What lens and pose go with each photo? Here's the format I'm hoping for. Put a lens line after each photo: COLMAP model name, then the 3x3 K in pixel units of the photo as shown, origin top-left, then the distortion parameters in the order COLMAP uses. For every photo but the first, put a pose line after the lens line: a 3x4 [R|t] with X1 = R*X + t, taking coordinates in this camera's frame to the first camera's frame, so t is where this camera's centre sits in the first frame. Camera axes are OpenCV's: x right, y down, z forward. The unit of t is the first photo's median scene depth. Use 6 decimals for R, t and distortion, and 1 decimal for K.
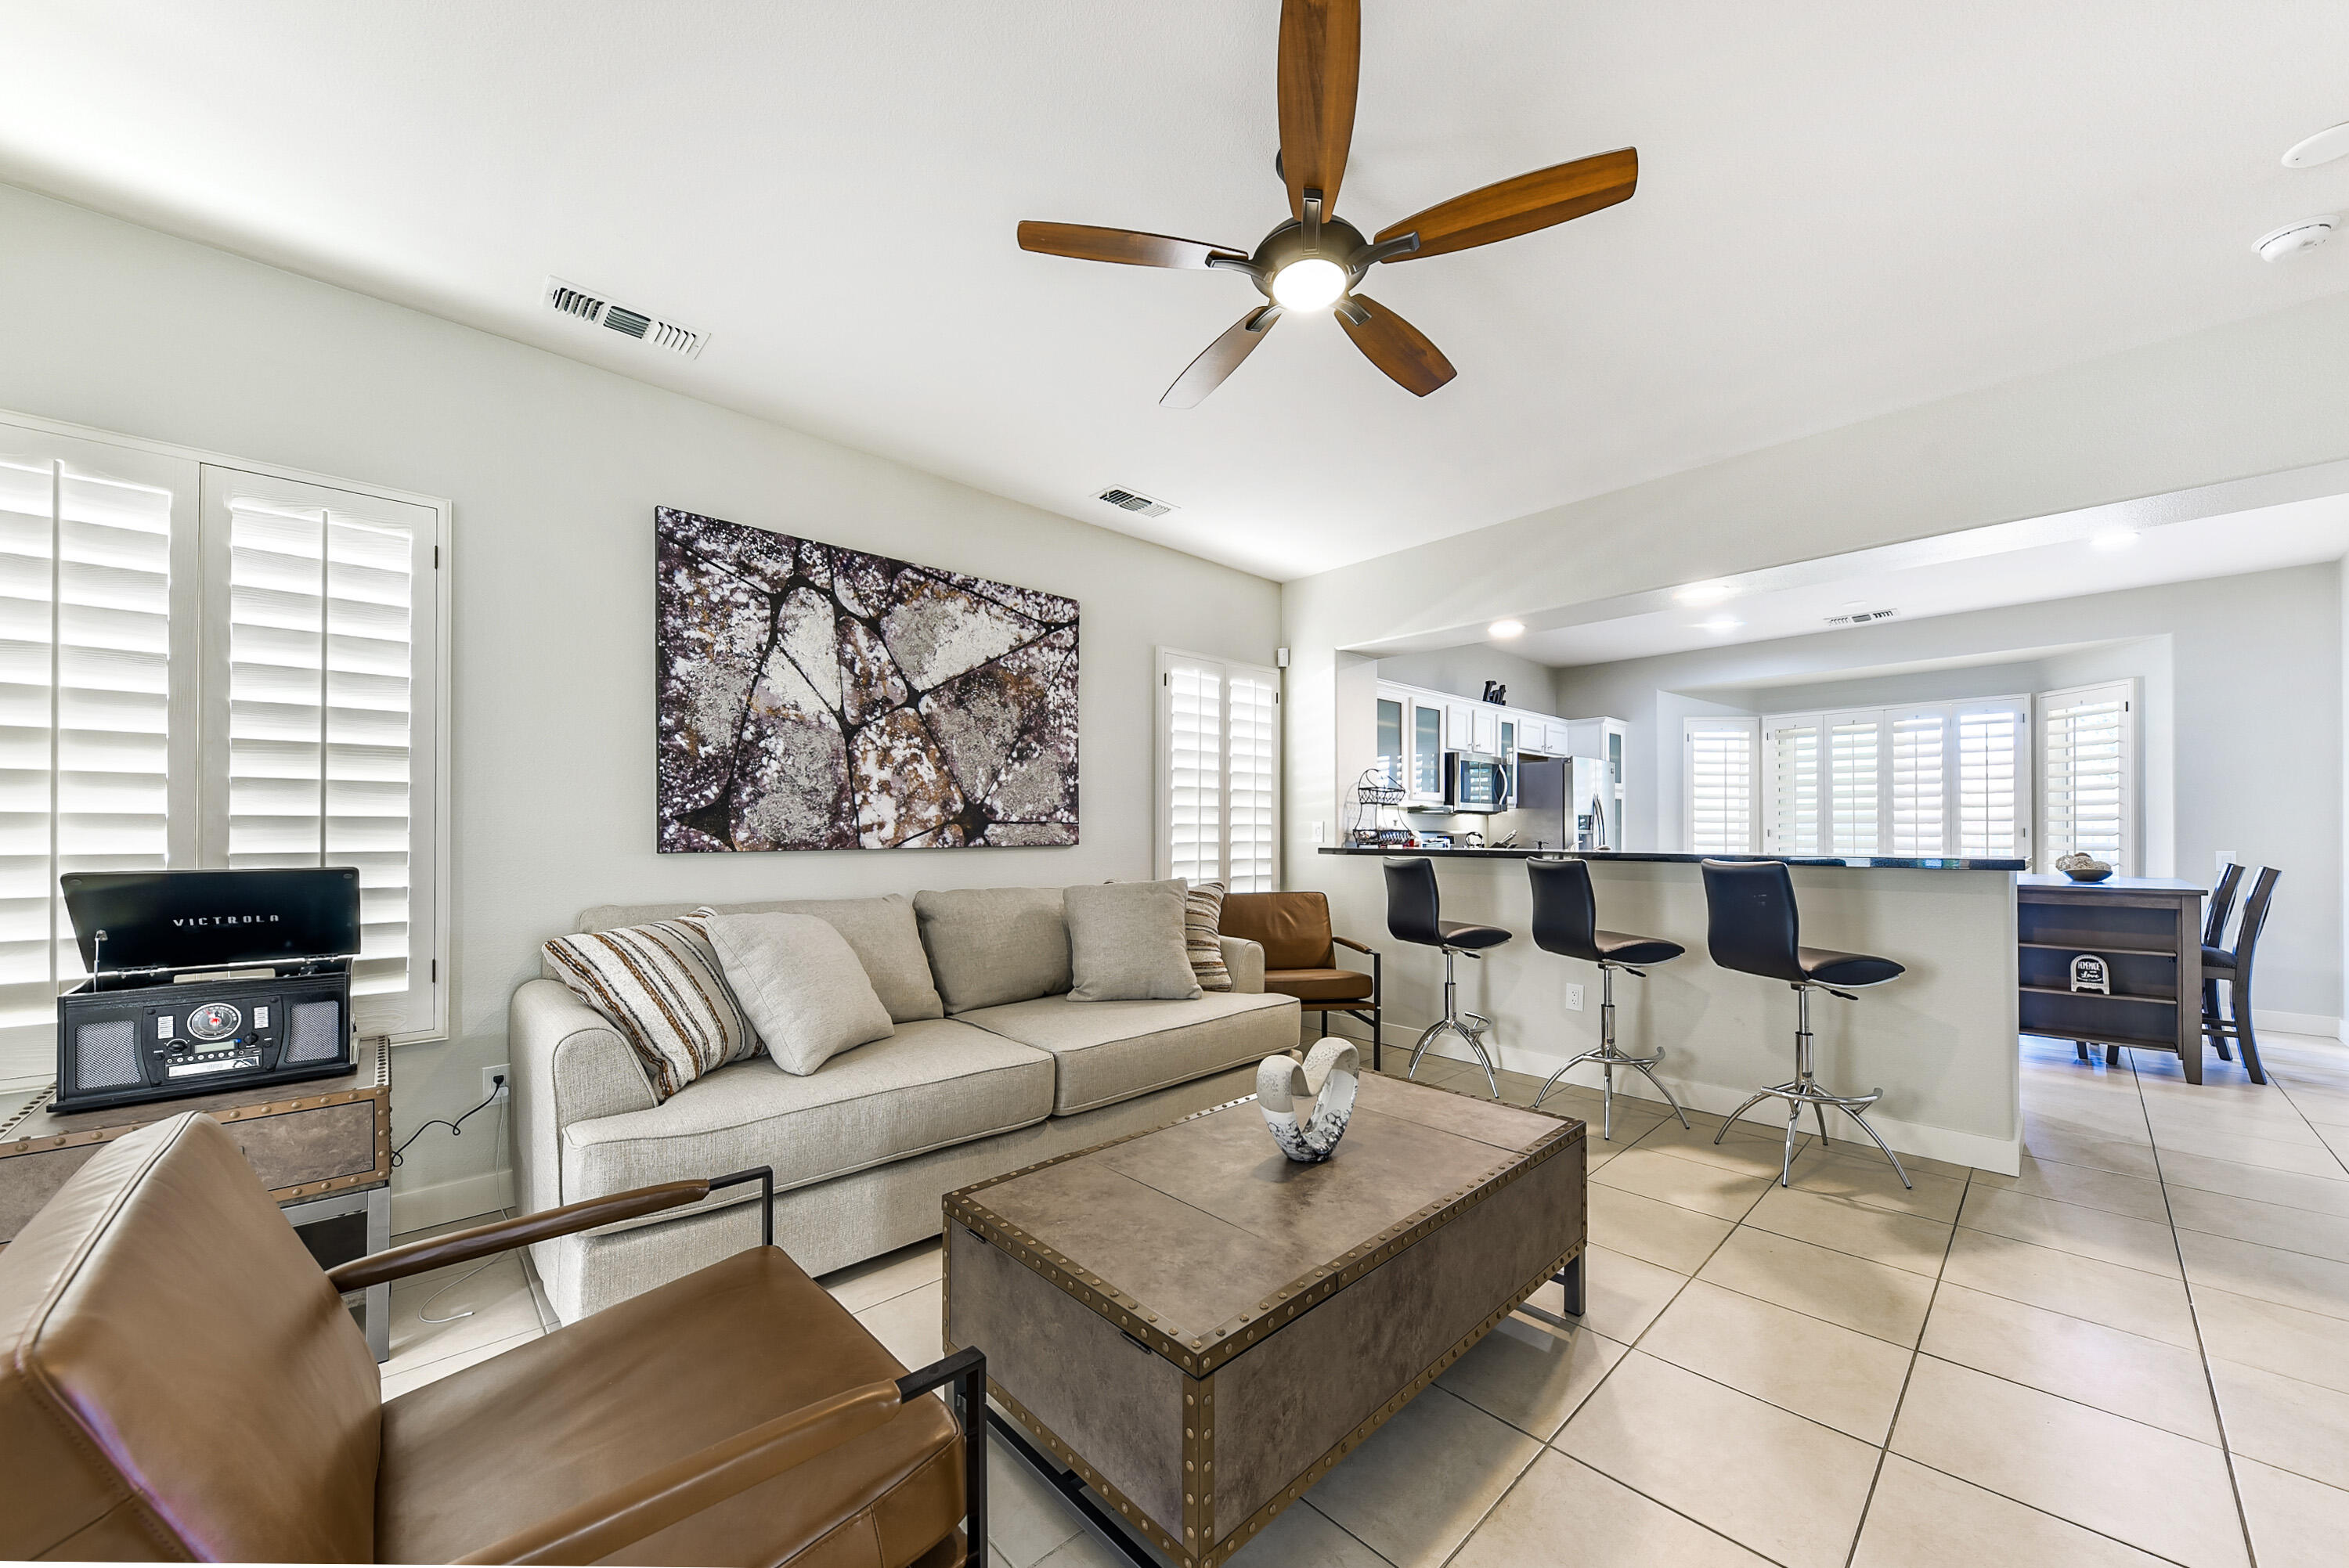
lens RADIAL K [[846.4, 0, 1178.1], [0, 846.4, 833.5], [0, 0, 1]] dist [0.000908, 0.000135]
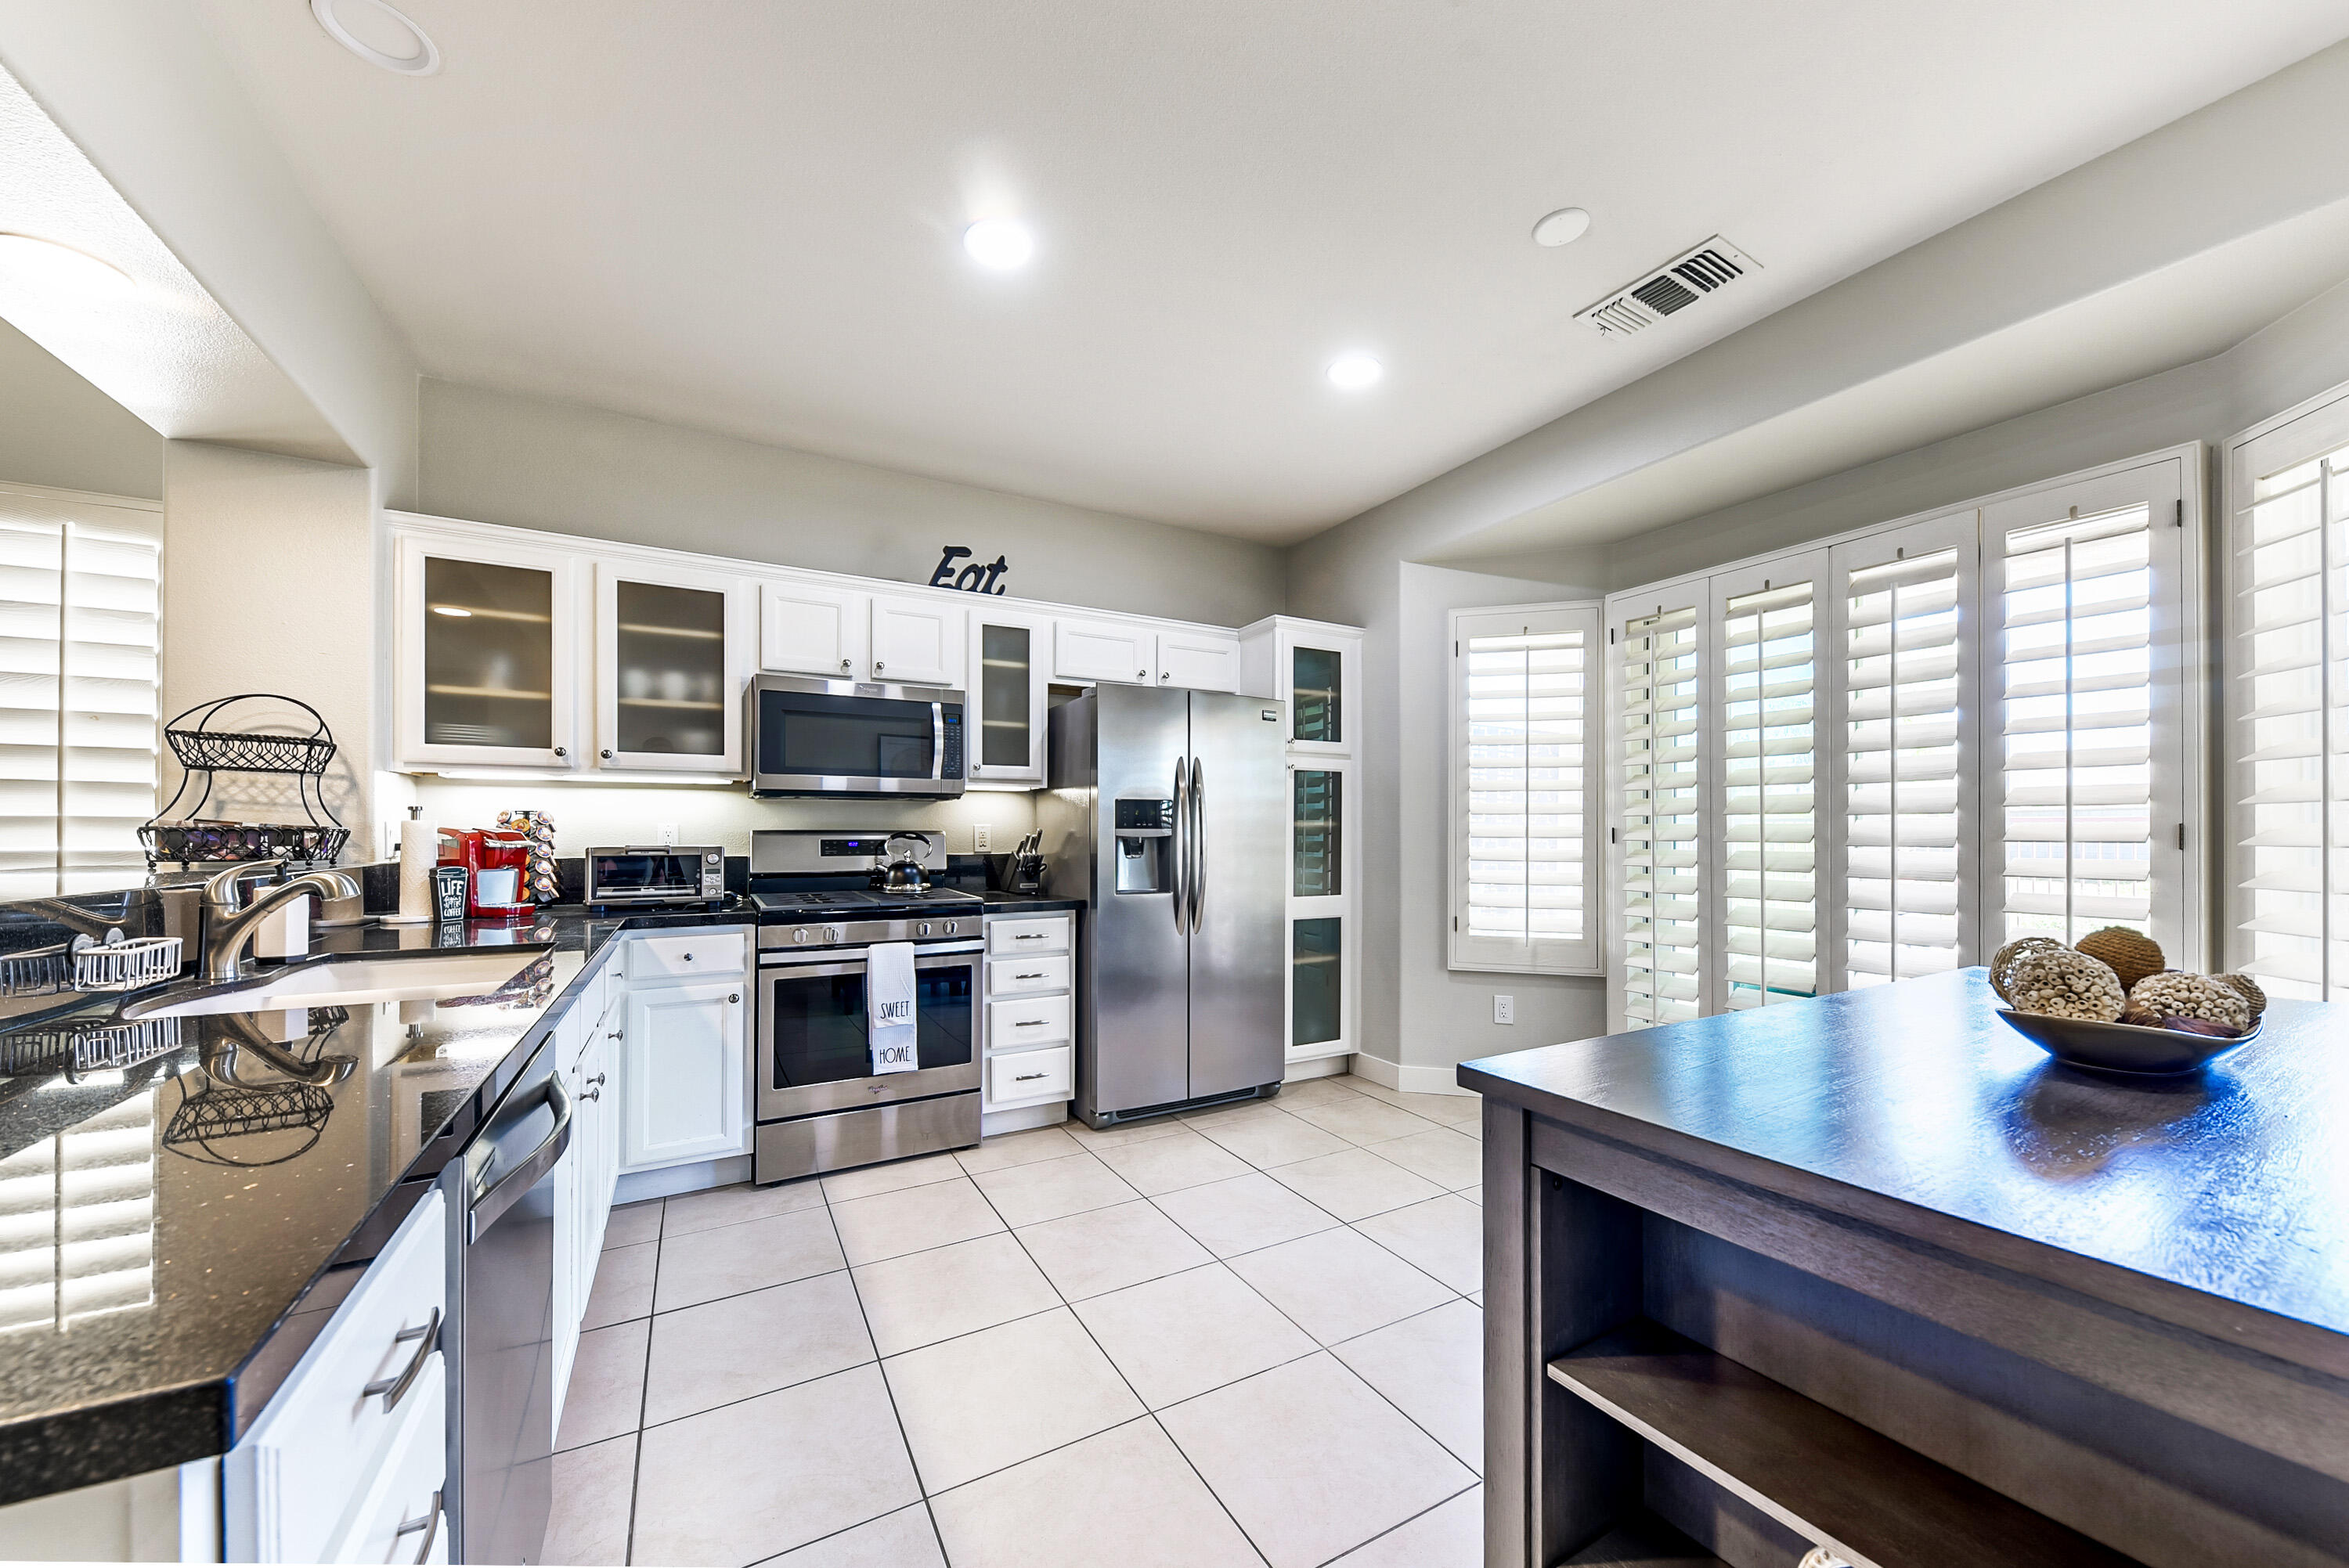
lens RADIAL K [[846.4, 0, 1196.9], [0, 846.4, 830.2], [0, 0, 1]] dist [0.000908, 0.000135]
pose [[0.975965, -0.004716, -0.217877, 0.631116], [0.004157, 0.999987, -0.003022, -0.003614], [0.217888, 0.002044, 0.975972, 0.527622]]
